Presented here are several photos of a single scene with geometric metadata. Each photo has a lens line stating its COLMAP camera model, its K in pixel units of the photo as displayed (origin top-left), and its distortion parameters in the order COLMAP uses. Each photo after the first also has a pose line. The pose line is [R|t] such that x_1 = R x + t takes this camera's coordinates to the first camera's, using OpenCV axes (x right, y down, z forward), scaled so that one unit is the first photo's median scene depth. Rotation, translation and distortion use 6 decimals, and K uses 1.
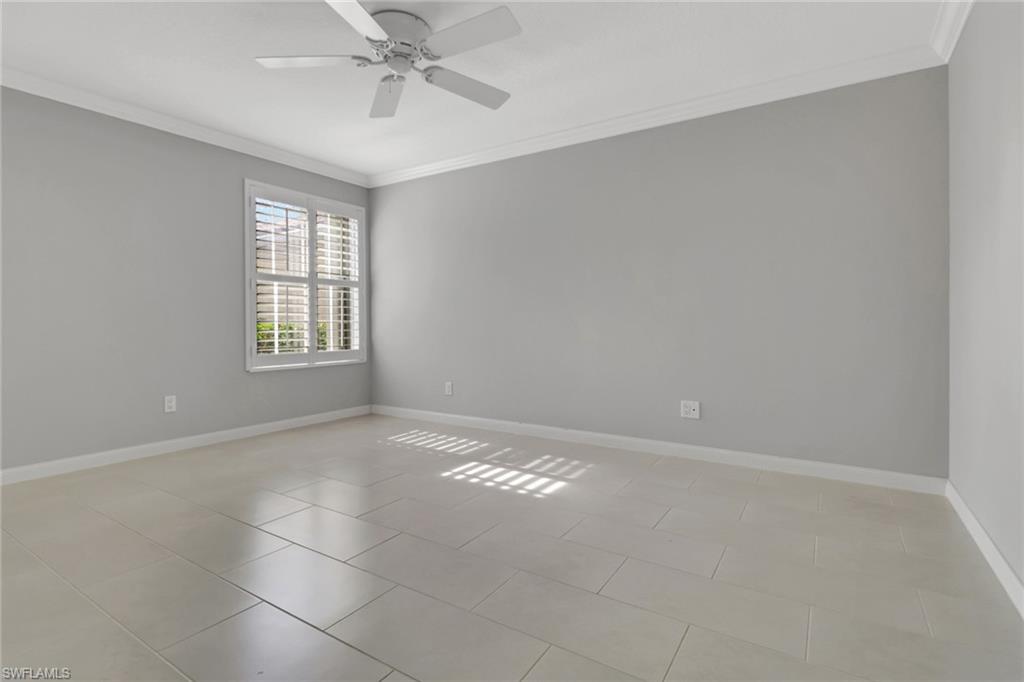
lens RADIAL K [[494.0, 0, 522.5], [0, 494.0, 337.3], [0, 0, 1]] dist [0.003936, 0.000411]
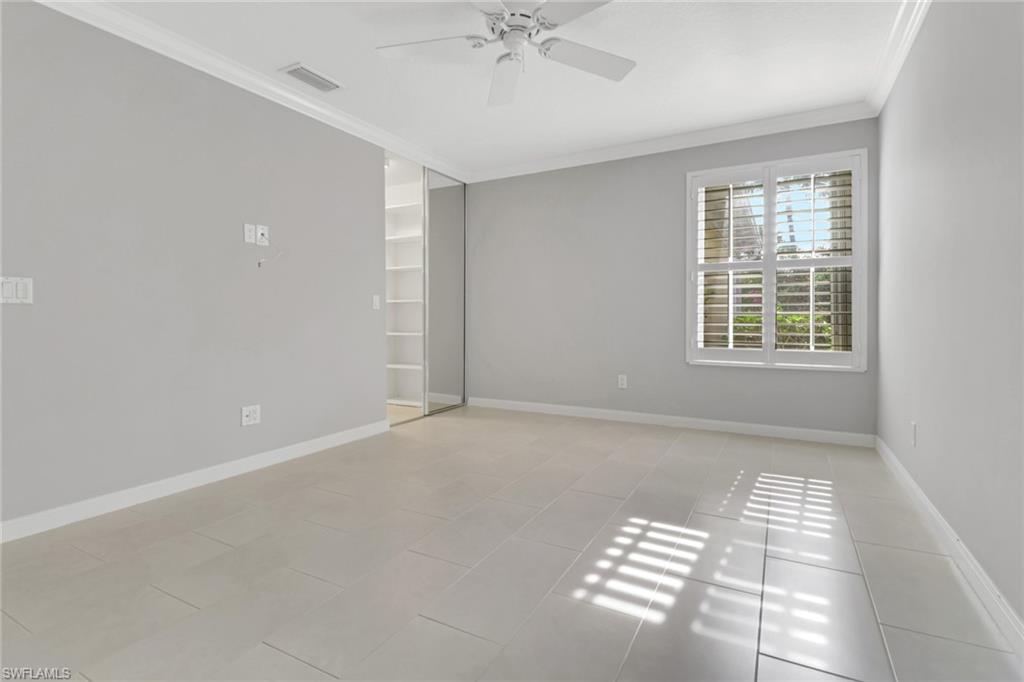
lens RADIAL K [[494.0, 0, 522.5], [0, 494.0, 337.3], [0, 0, 1]] dist [0.003936, 0.000411]
pose [[0.070383, 0.045920, -0.996463, 0.423348], [-0.027328, 0.998654, 0.044091, -0.019259], [0.997146, 0.024128, 0.071543, 0.583286]]
